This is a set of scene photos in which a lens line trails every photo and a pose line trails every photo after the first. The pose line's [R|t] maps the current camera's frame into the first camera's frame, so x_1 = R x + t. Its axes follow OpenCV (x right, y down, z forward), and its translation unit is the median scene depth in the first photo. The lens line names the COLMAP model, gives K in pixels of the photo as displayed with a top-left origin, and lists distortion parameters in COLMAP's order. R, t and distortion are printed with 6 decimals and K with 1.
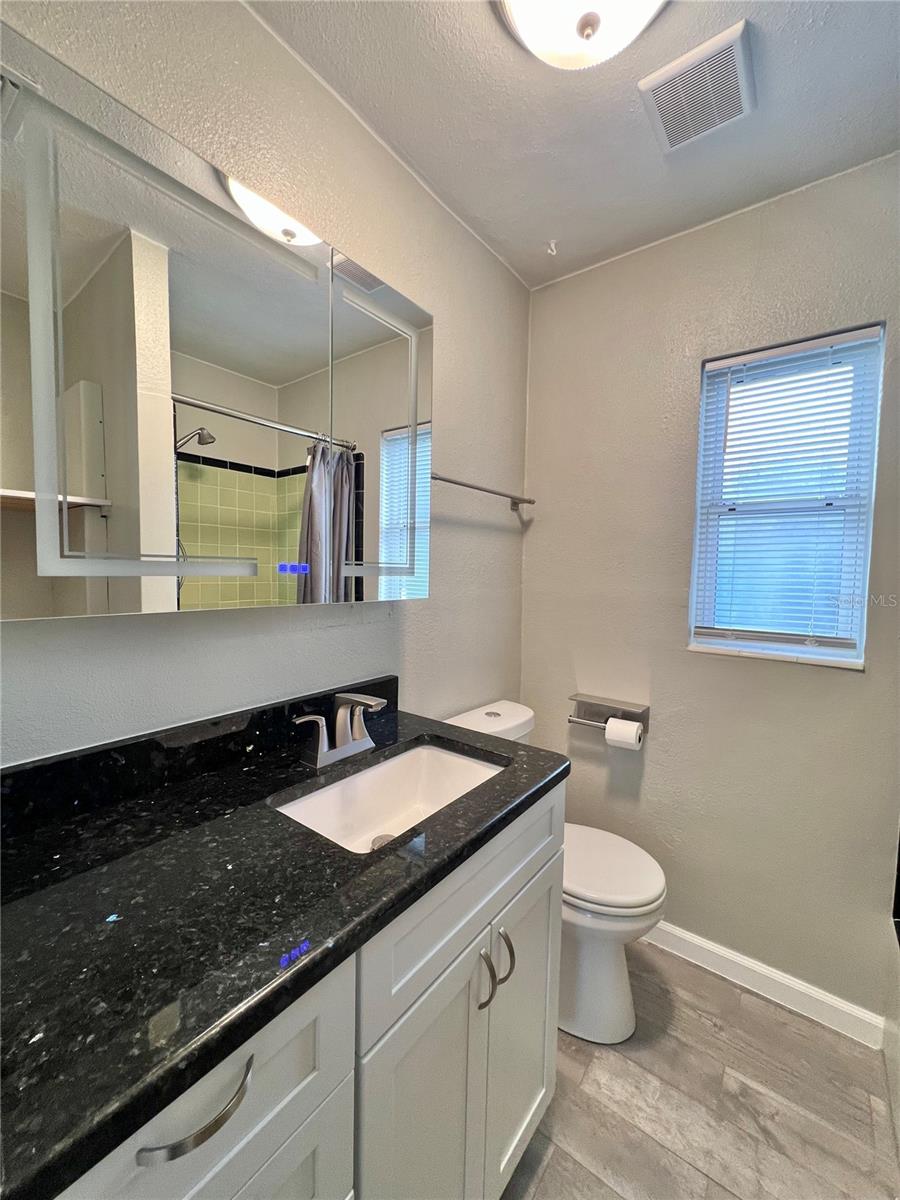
lens RADIAL K [[477.6, 0, 457.4], [0, 477.6, 601.4], [0, 0, 1]] dist [-0.000766, 0.000050]
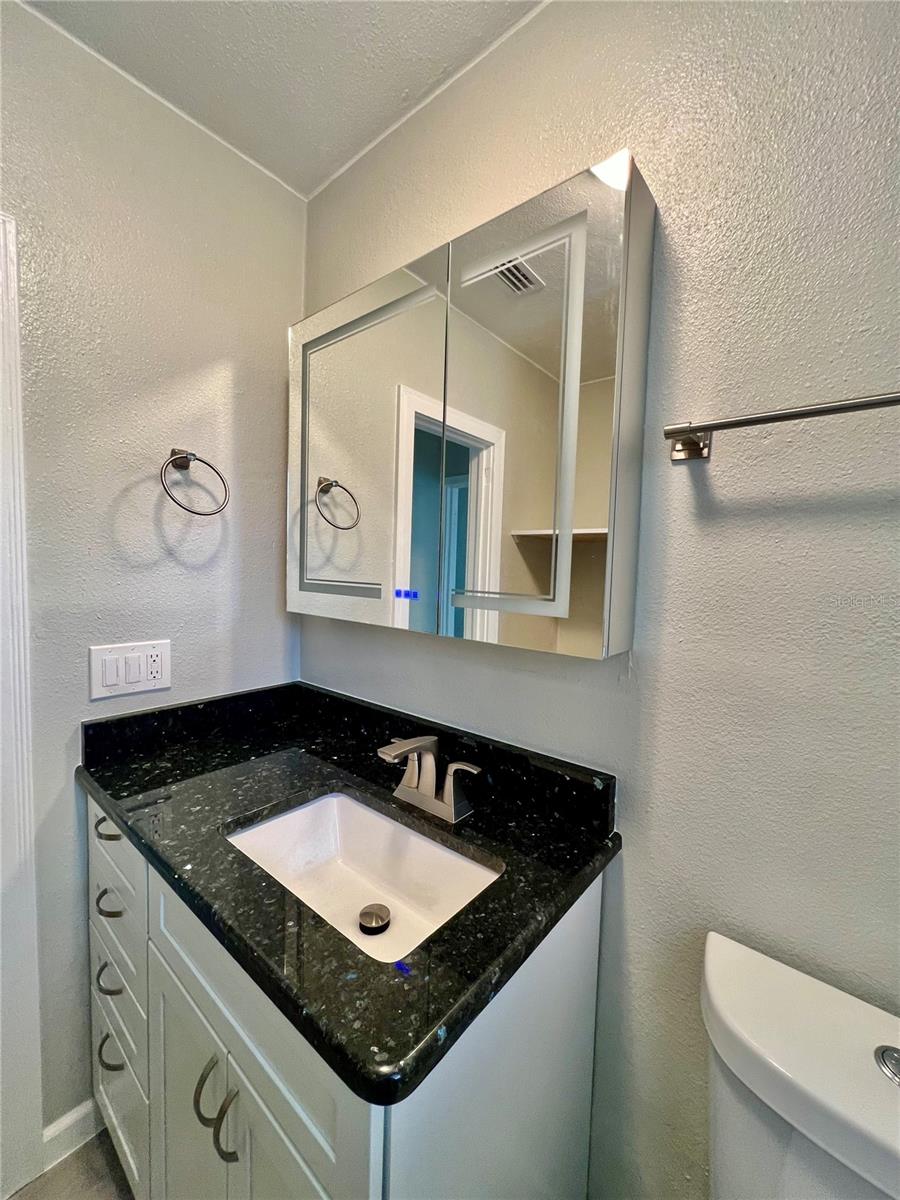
lens RADIAL K [[477.6, 0, 450.1], [0, 477.6, 598.4], [0, 0, 1]] dist [-0.000766, 0.000050]
pose [[-0.062221, 0.048319, -0.996892, 0.604942], [-0.093733, 0.994130, 0.054035, -0.111614], [0.993651, 0.096804, -0.057326, 1.032858]]
